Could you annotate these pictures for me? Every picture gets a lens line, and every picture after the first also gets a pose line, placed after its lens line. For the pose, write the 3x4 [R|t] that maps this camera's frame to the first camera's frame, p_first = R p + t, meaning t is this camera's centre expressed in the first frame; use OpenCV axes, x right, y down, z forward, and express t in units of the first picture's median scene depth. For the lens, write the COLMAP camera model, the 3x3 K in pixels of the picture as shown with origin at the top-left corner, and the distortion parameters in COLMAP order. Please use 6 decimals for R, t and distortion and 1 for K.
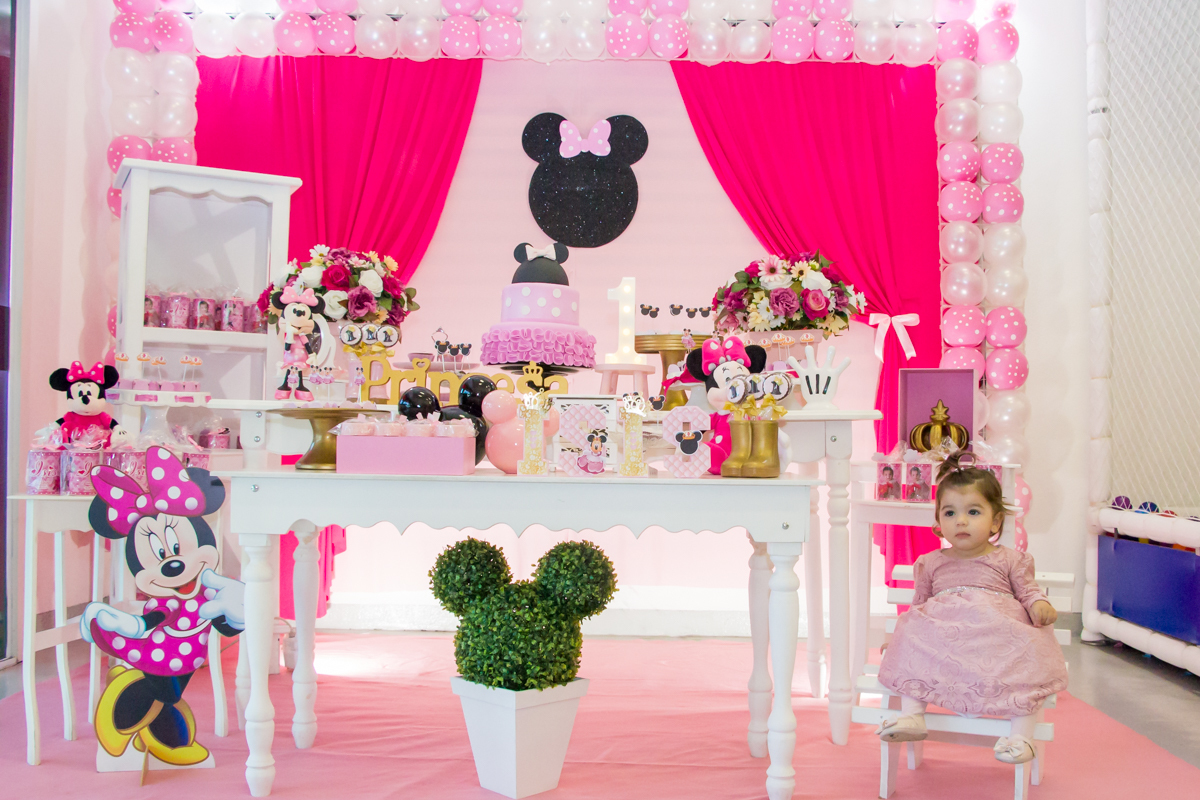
lens RADIAL K [[1082.7, 0, 600.0], [0, 1082.7, 400.0], [0, 0, 1]] dist [-0.178943, 0.008112]
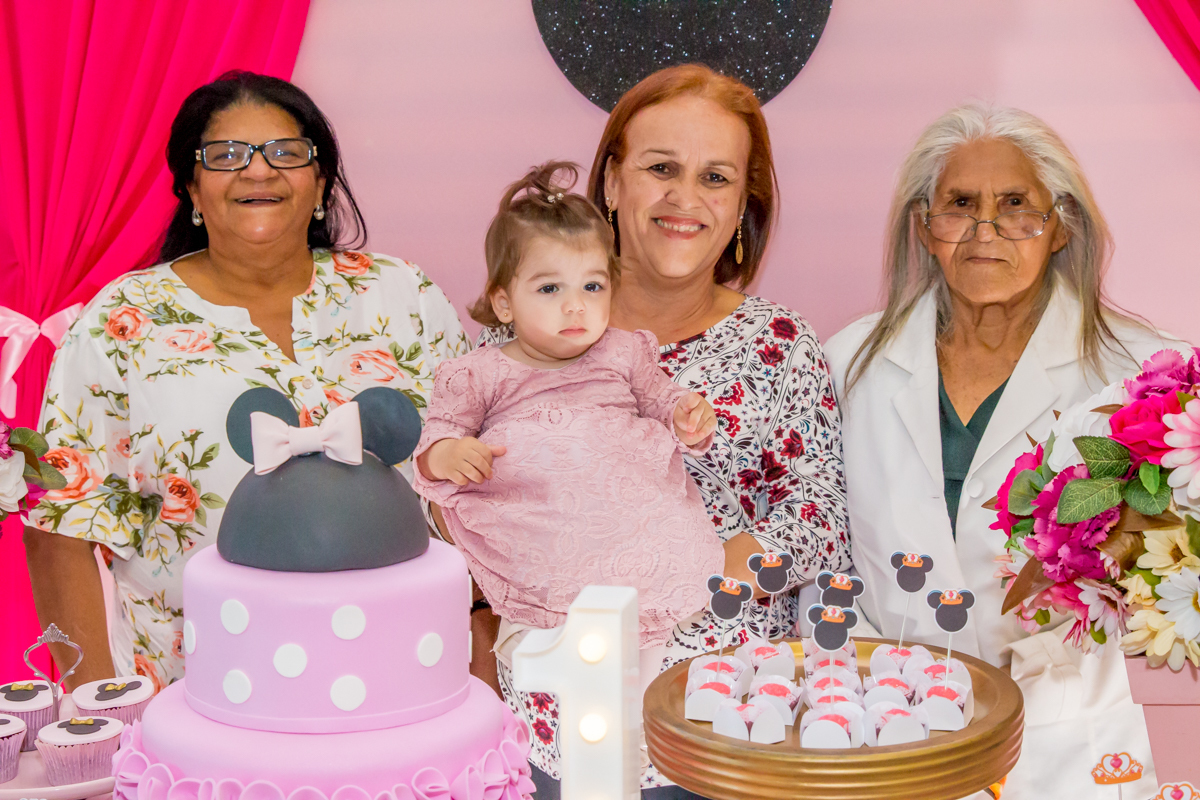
lens RADIAL K [[1819.5, 0, 600.0], [0, 1819.5, 400.0], [0, 0, 1]] dist [-0.010635, -0.040582]
pose [[0.984690, -0.007757, -0.174142, 0.089827], [0.034057, 0.988317, 0.148558, -0.199277], [0.170955, -0.152214, 0.973450, 0.554762]]
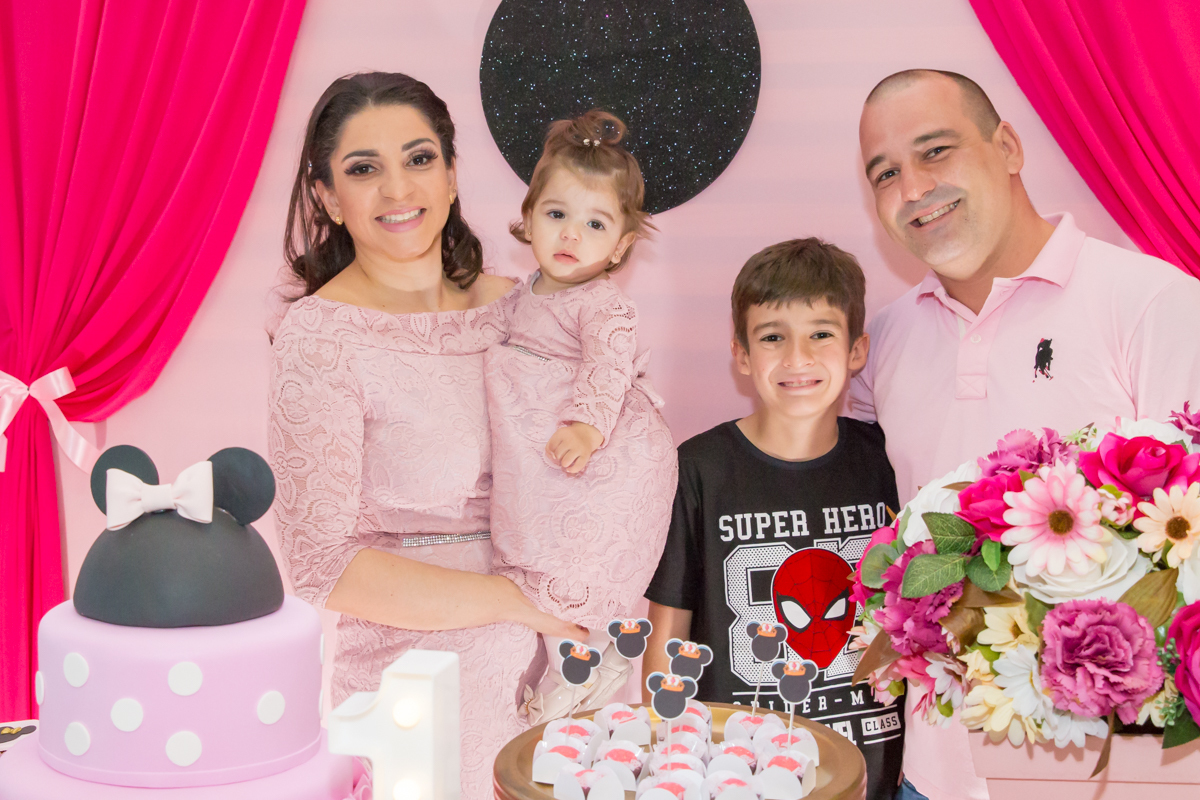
lens RADIAL K [[1601.5, 0, 600.0], [0, 1601.5, 400.0], [0, 0, 1]] dist [-0.062758, 0.045229]
pose [[0.981892, 0.007119, -0.189307, 0.123470], [0.013004, 0.994404, 0.104845, -0.190884], [0.188994, -0.105408, 0.976304, 0.606157]]
